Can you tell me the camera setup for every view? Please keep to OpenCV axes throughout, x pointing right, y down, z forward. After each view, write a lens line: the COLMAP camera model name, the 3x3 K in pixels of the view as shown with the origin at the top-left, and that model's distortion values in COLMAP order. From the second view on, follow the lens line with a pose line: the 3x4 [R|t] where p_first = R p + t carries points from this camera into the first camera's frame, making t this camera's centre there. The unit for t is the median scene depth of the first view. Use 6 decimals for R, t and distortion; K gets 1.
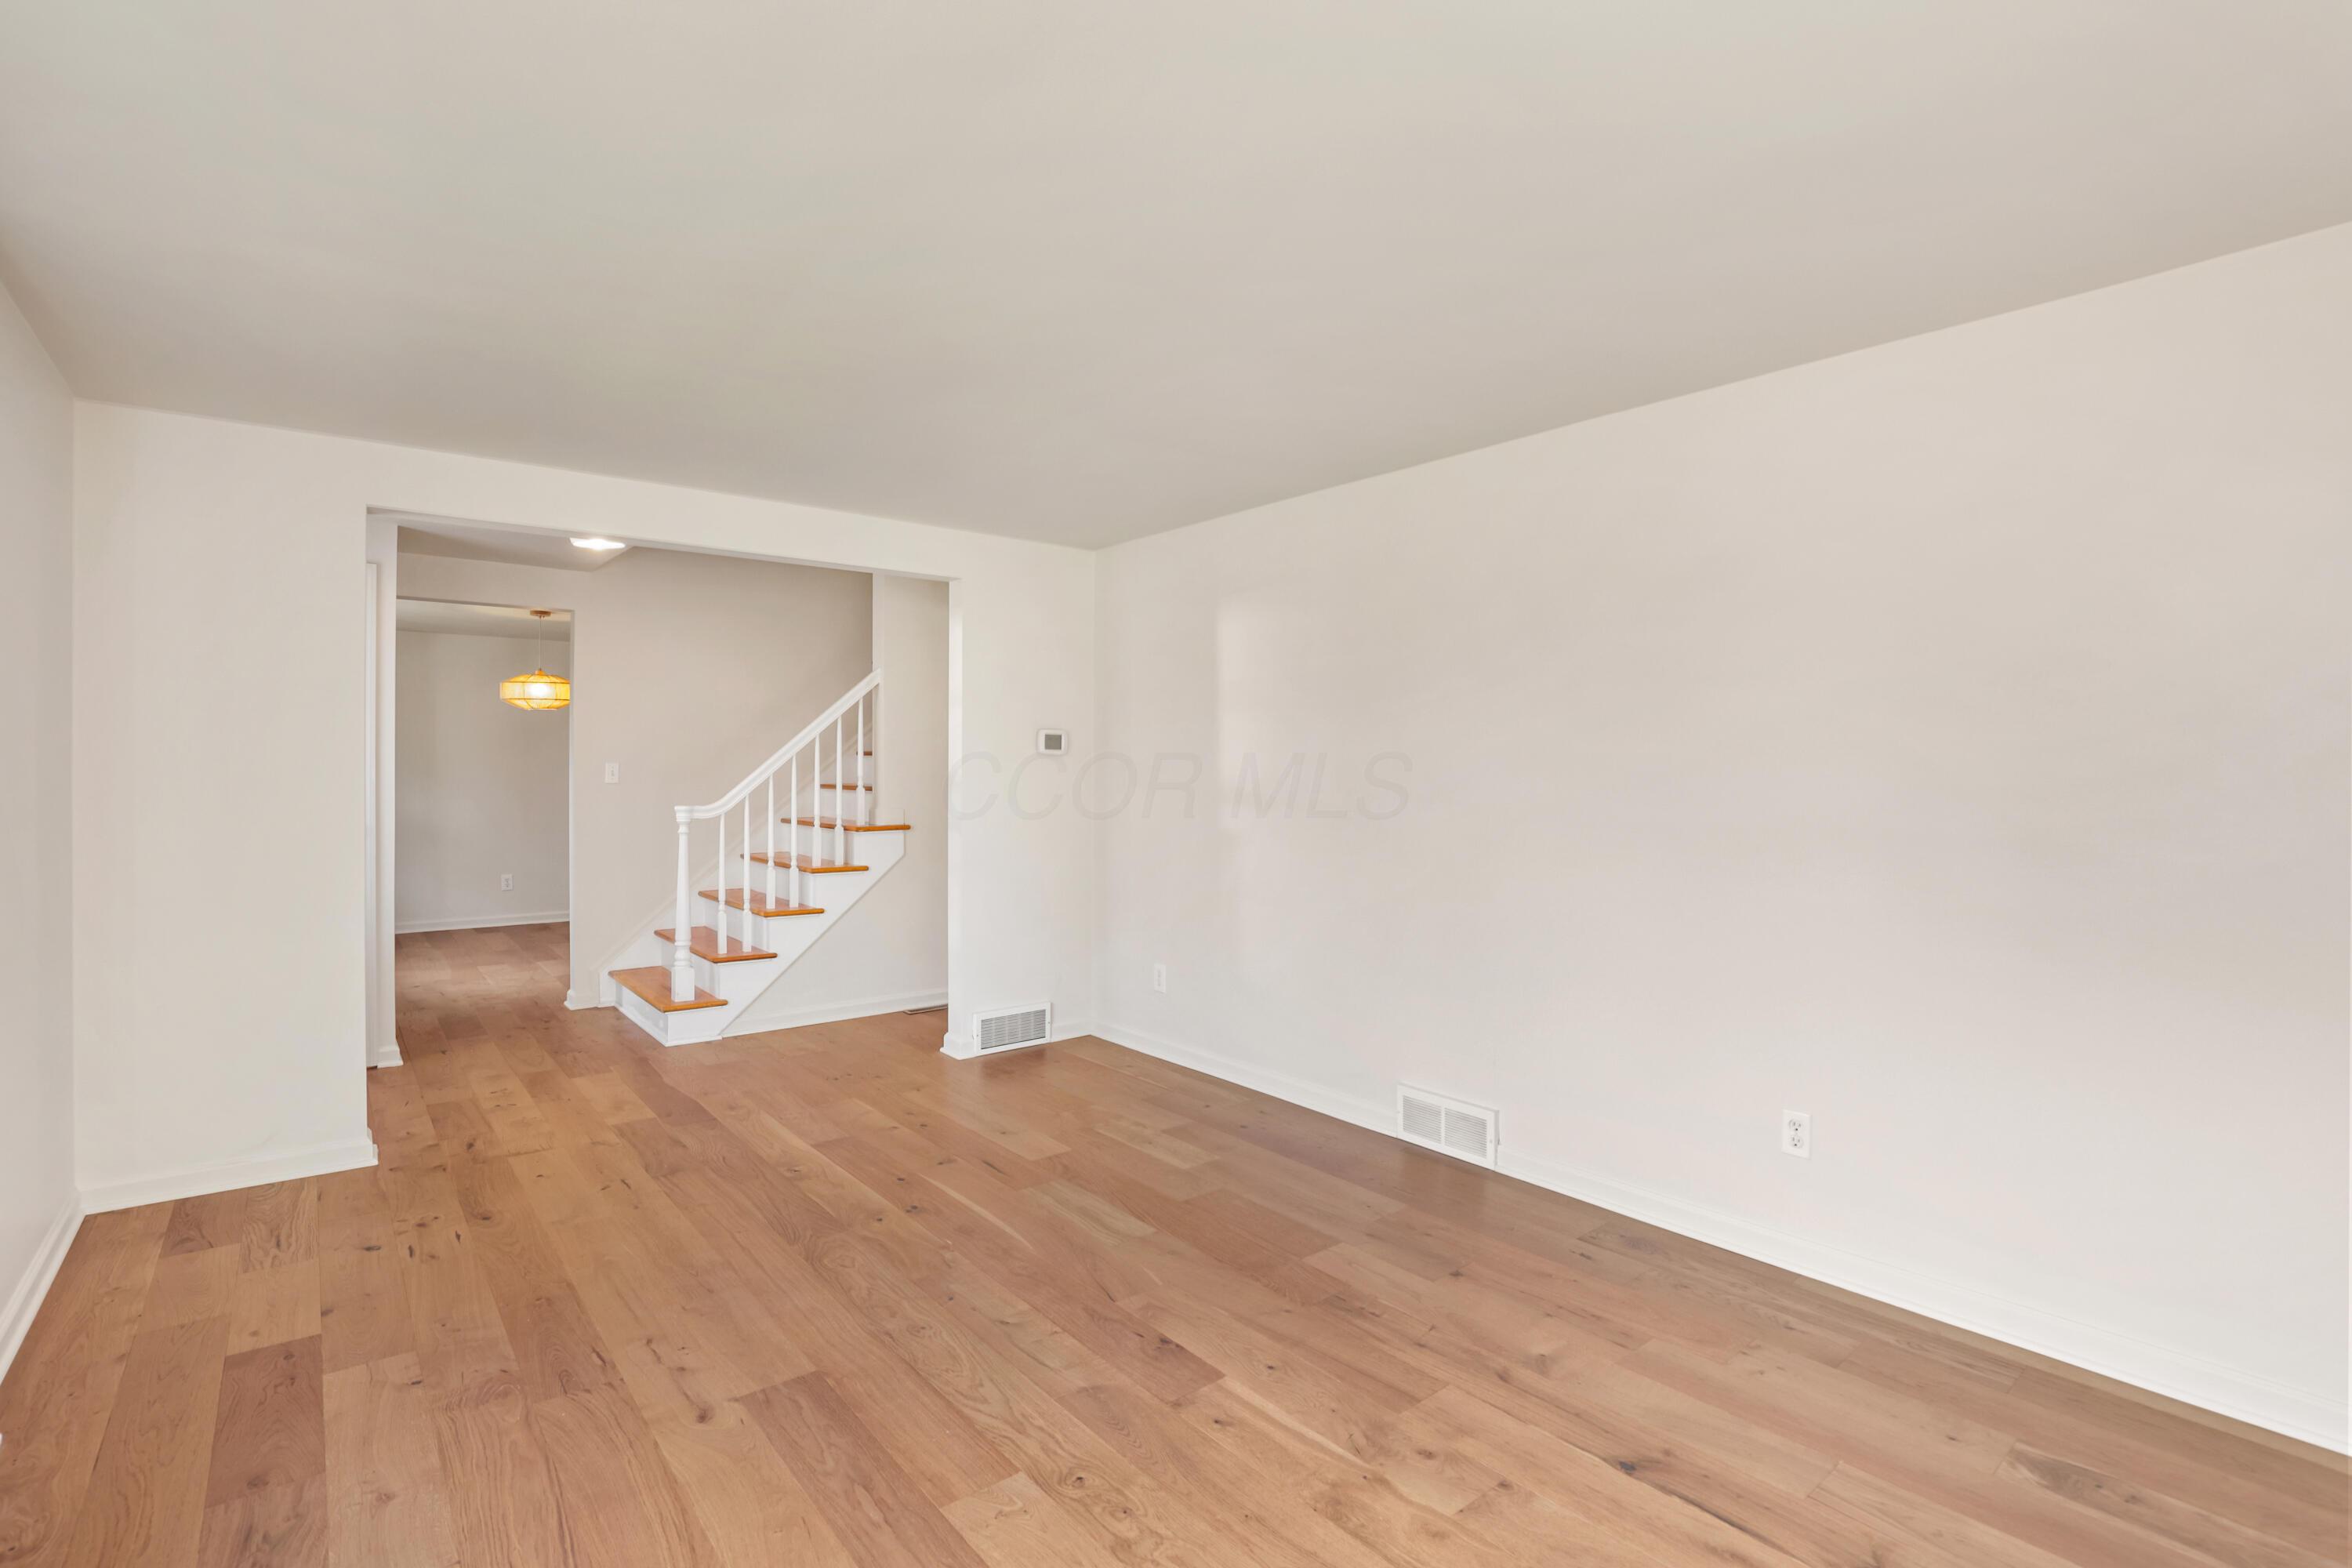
lens RADIAL K [[1087.5, 0, 1164.3], [0, 1087.5, 765.4], [0, 0, 1]] dist [-0.029111, 0.000448]
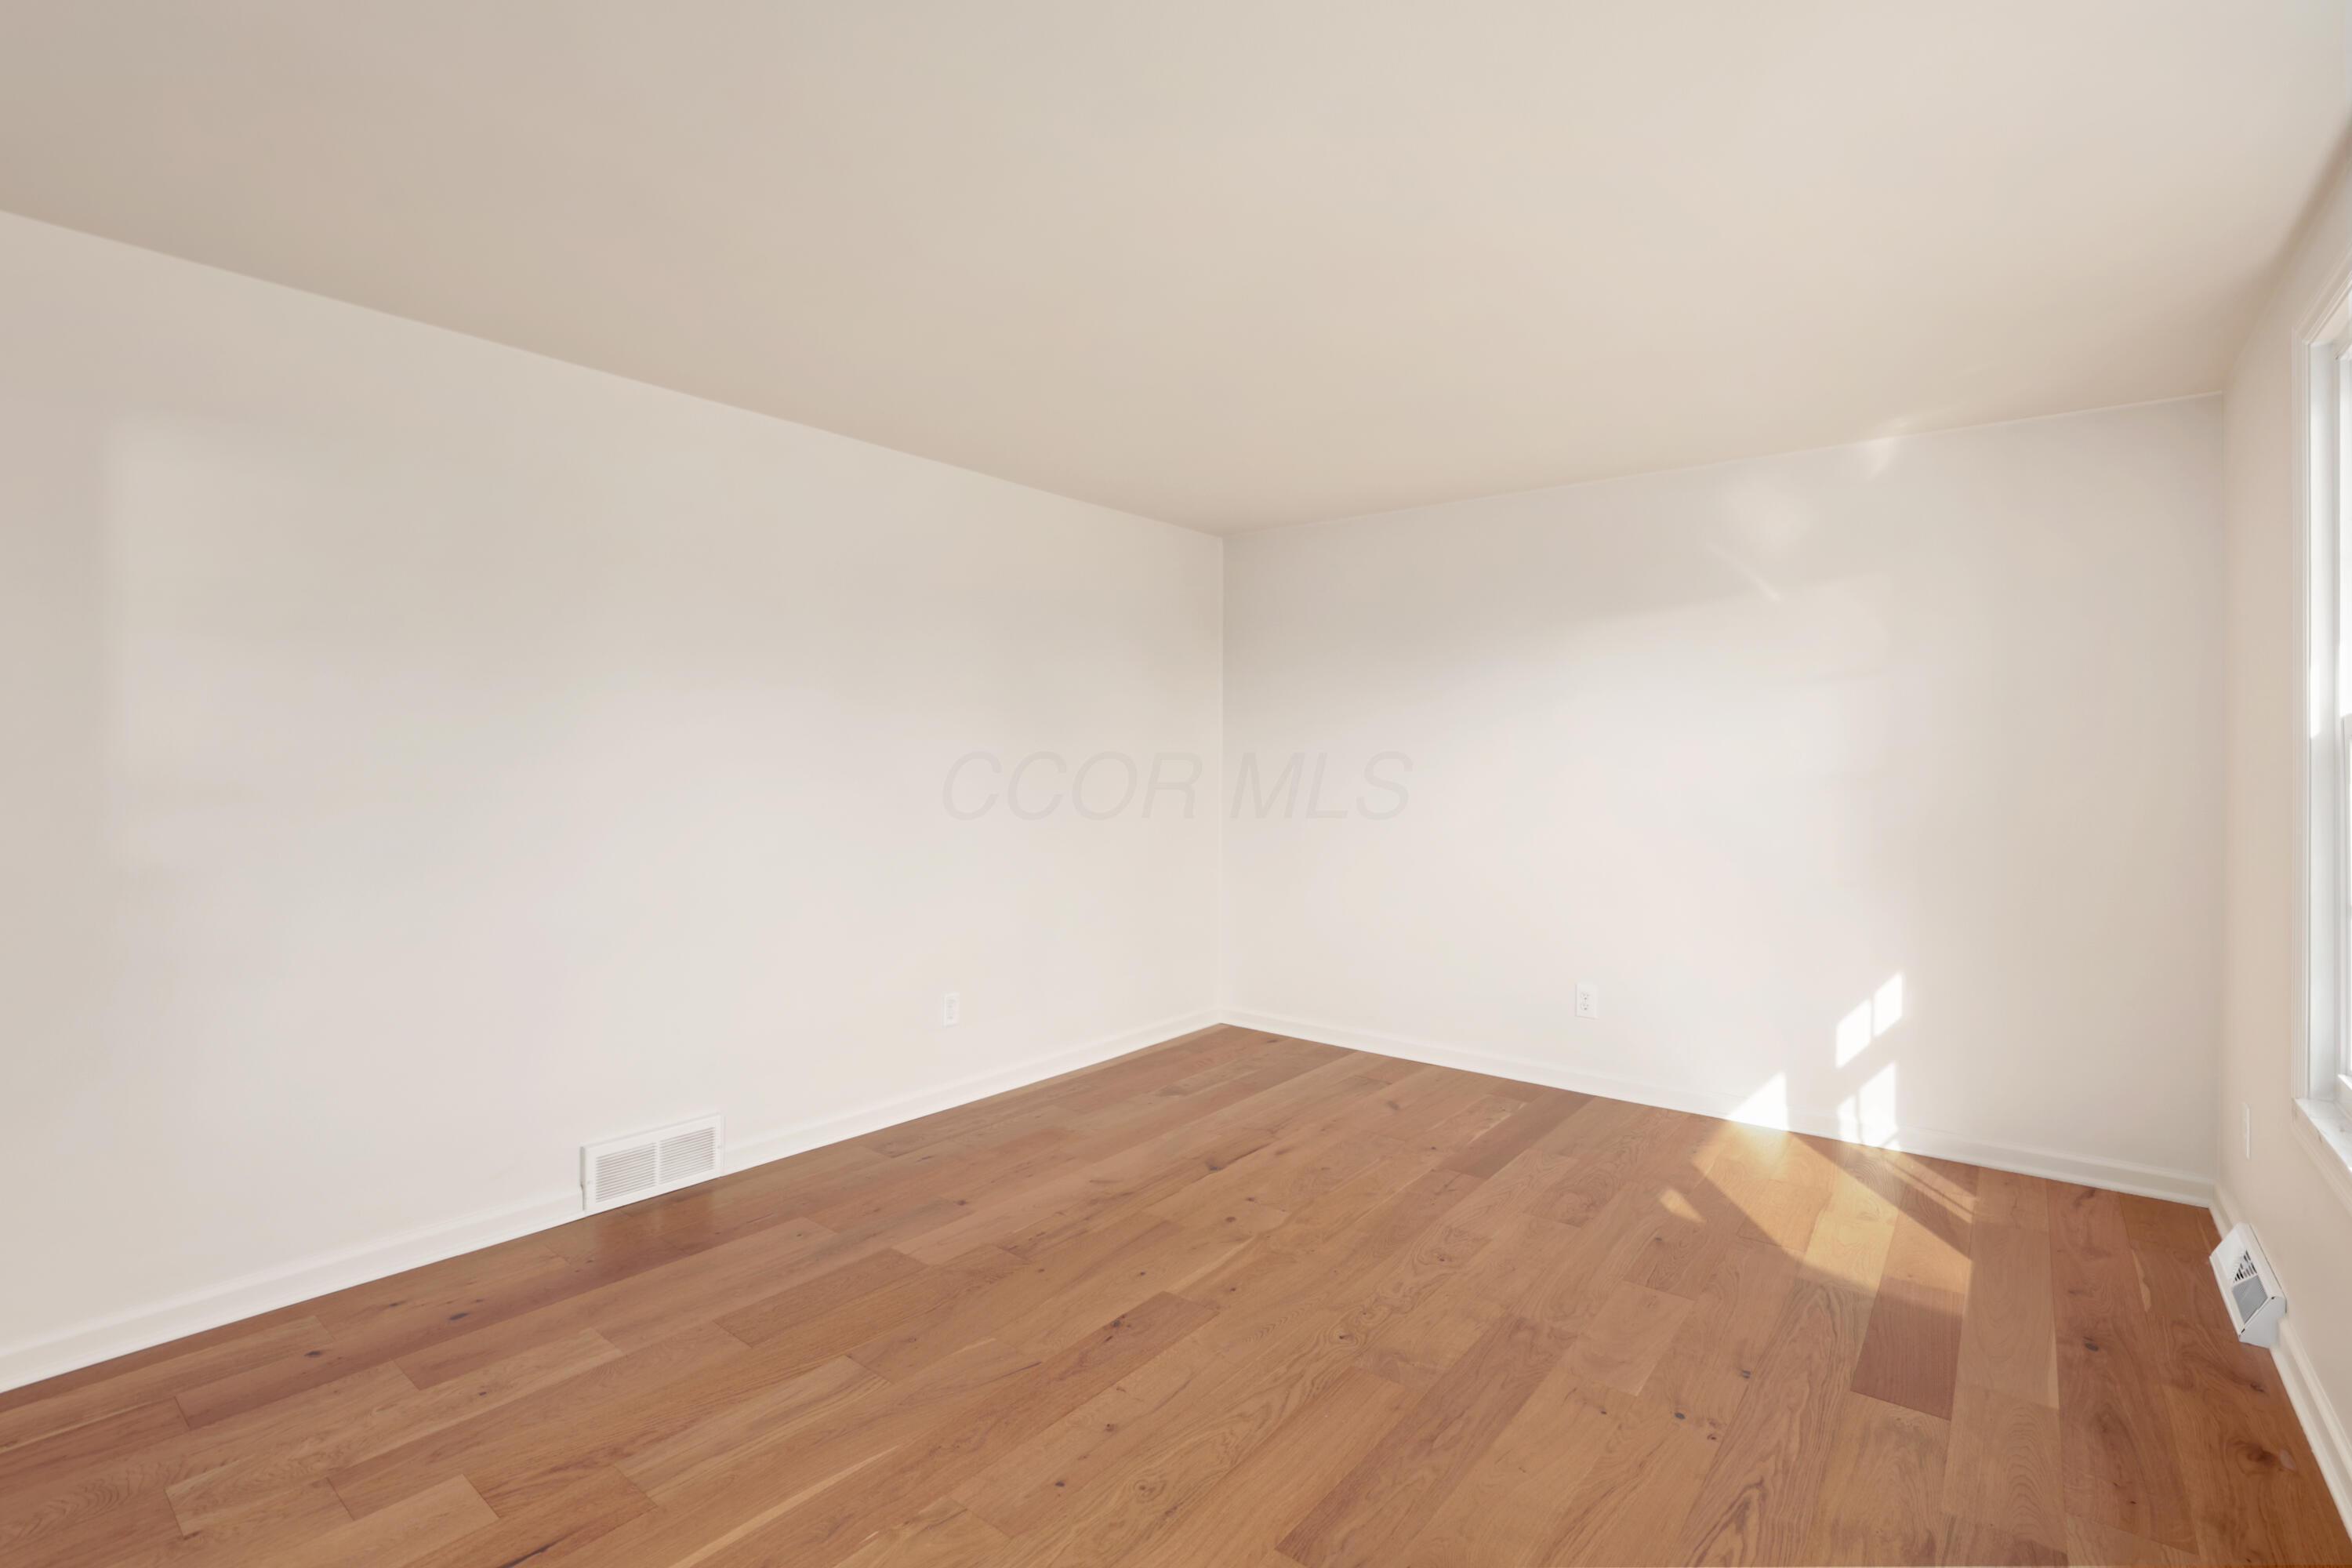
lens RADIAL K [[1087.5, 0, 1164.3], [0, 1087.5, 765.4], [0, 0, 1]] dist [-0.029111, 0.000448]
pose [[-0.210752, -0.011871, 0.977467, -0.741221], [-0.008874, 0.999908, 0.010230, 0.004506], [-0.977499, -0.006518, -0.210838, 0.885589]]
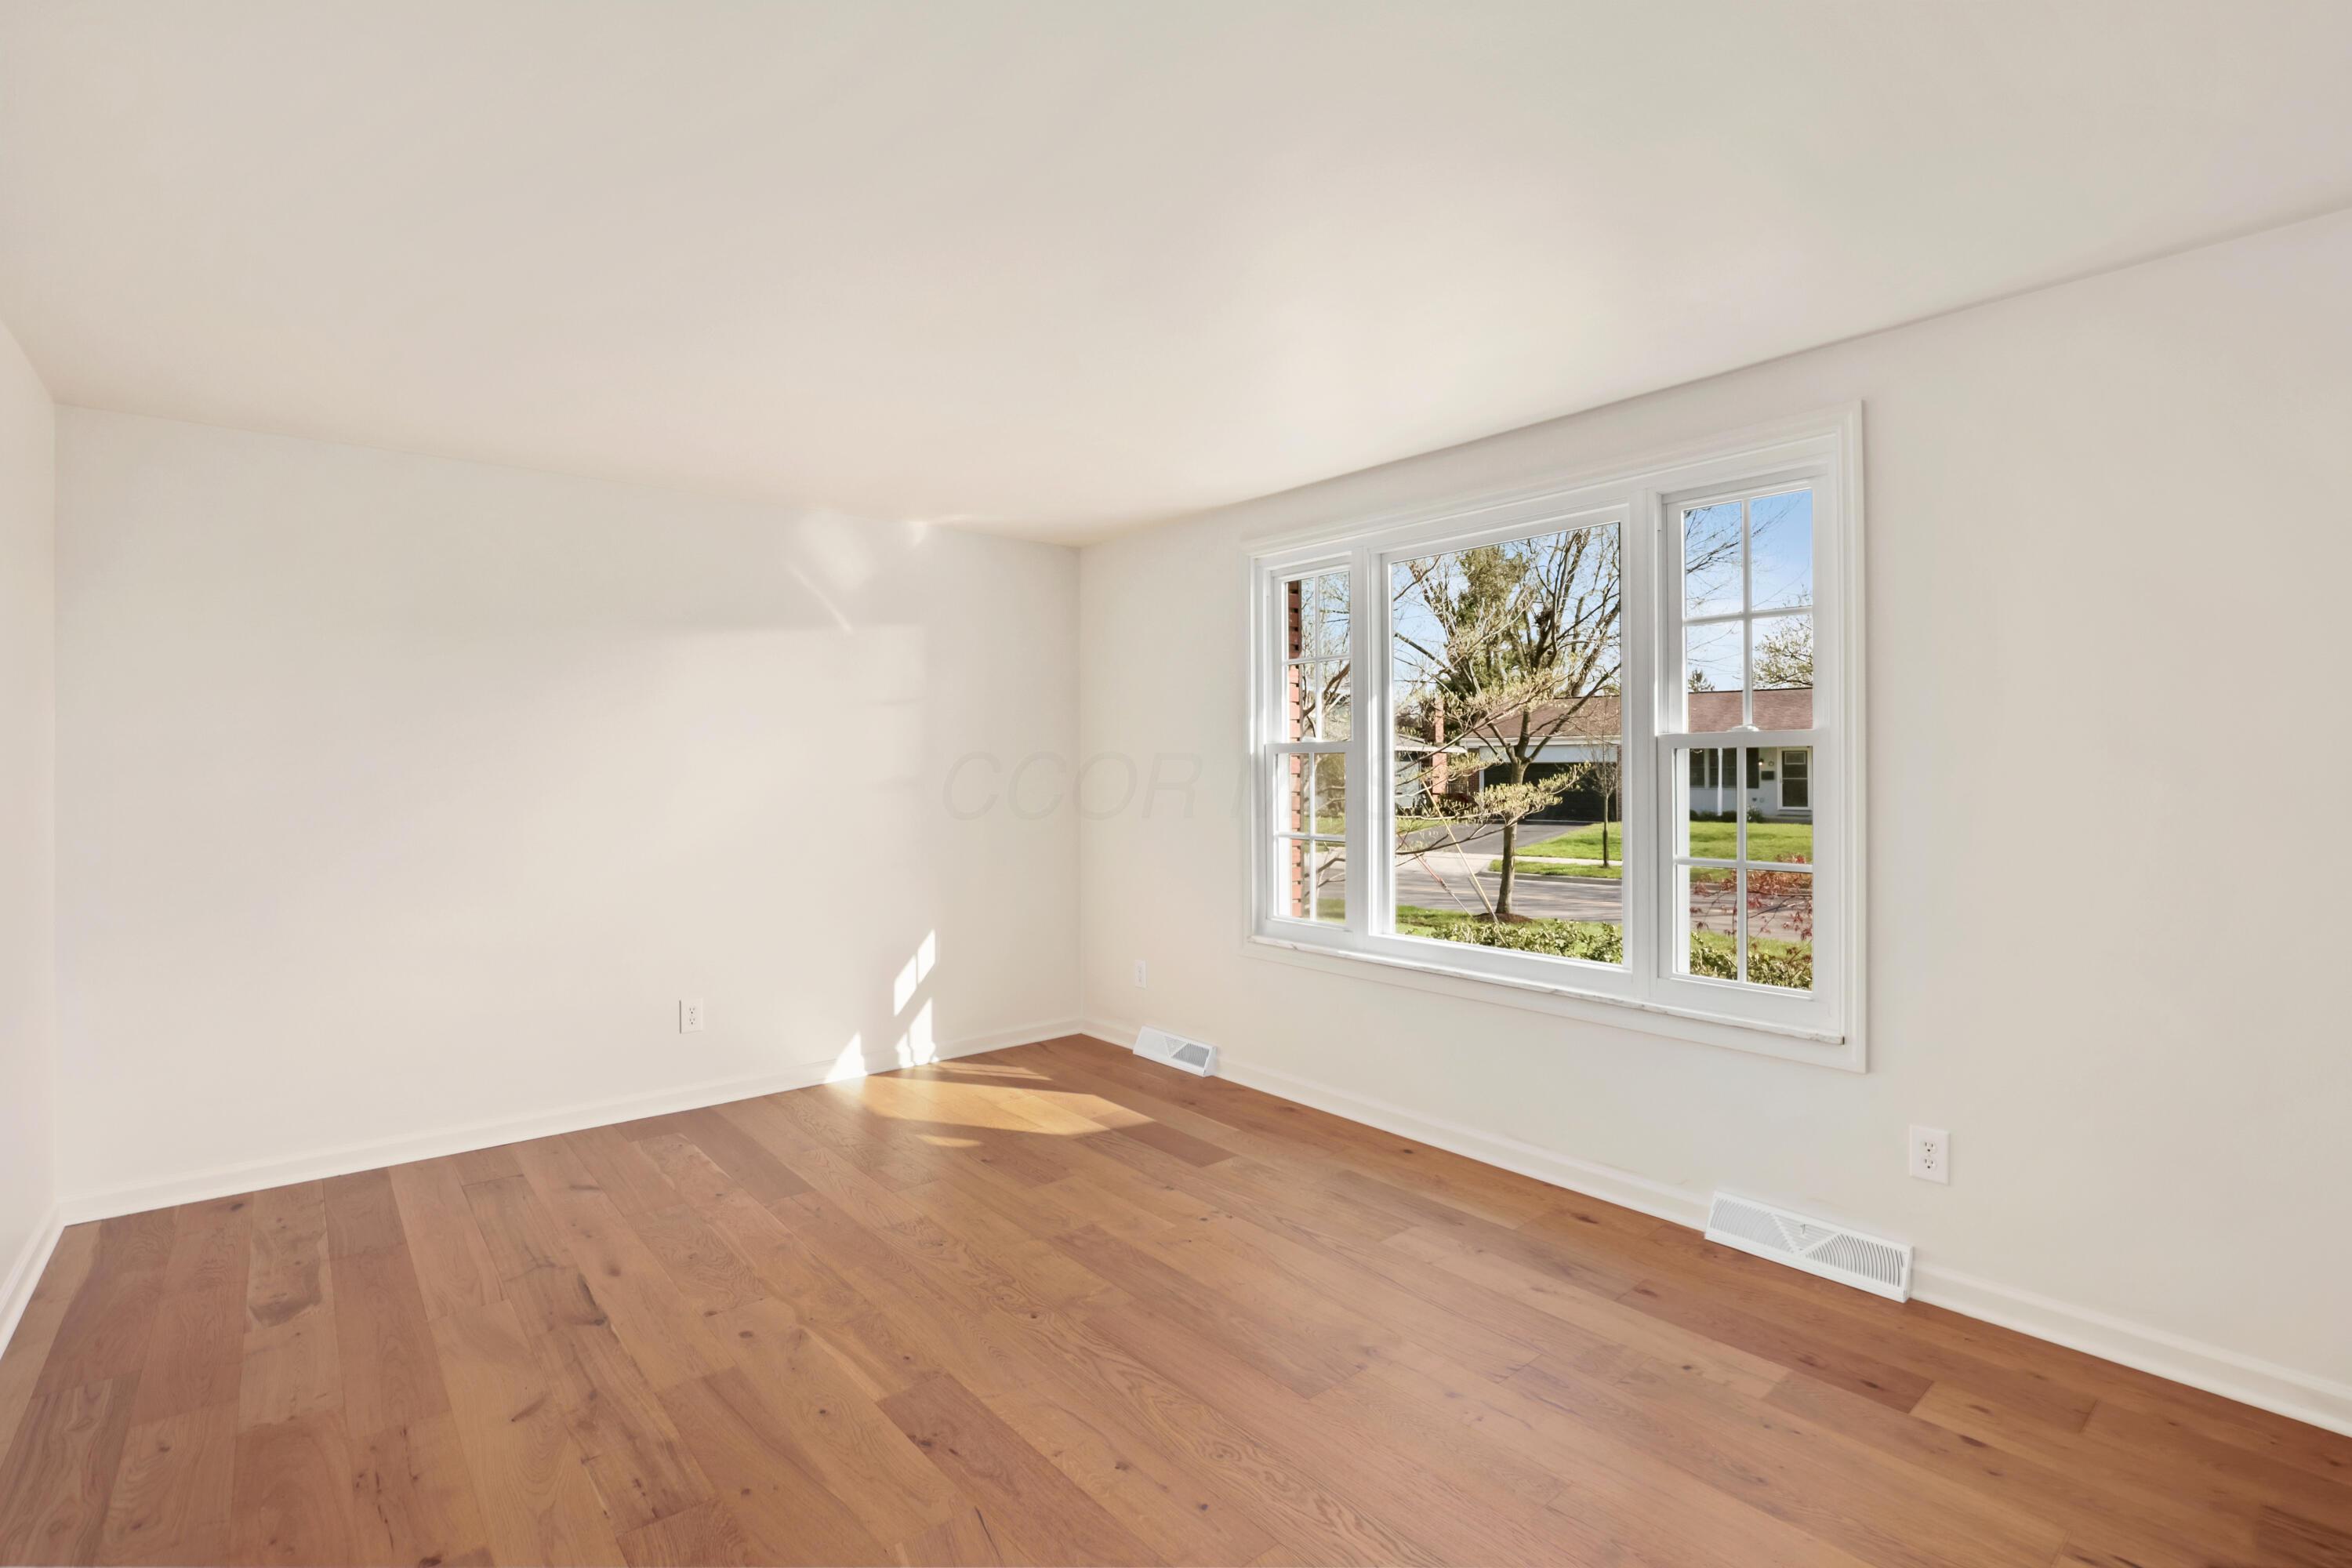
lens RADIAL K [[1069.8, 0, 1161.9], [0, 1069.8, 780.8], [0, 0, 1]] dist [-0.029645, 0.000335]
pose [[-0.999923, 0.001425, -0.012348, -0.132135], [0.001374, 0.999991, 0.004064, 0.009610], [0.012354, 0.004047, -0.999916, 1.381734]]
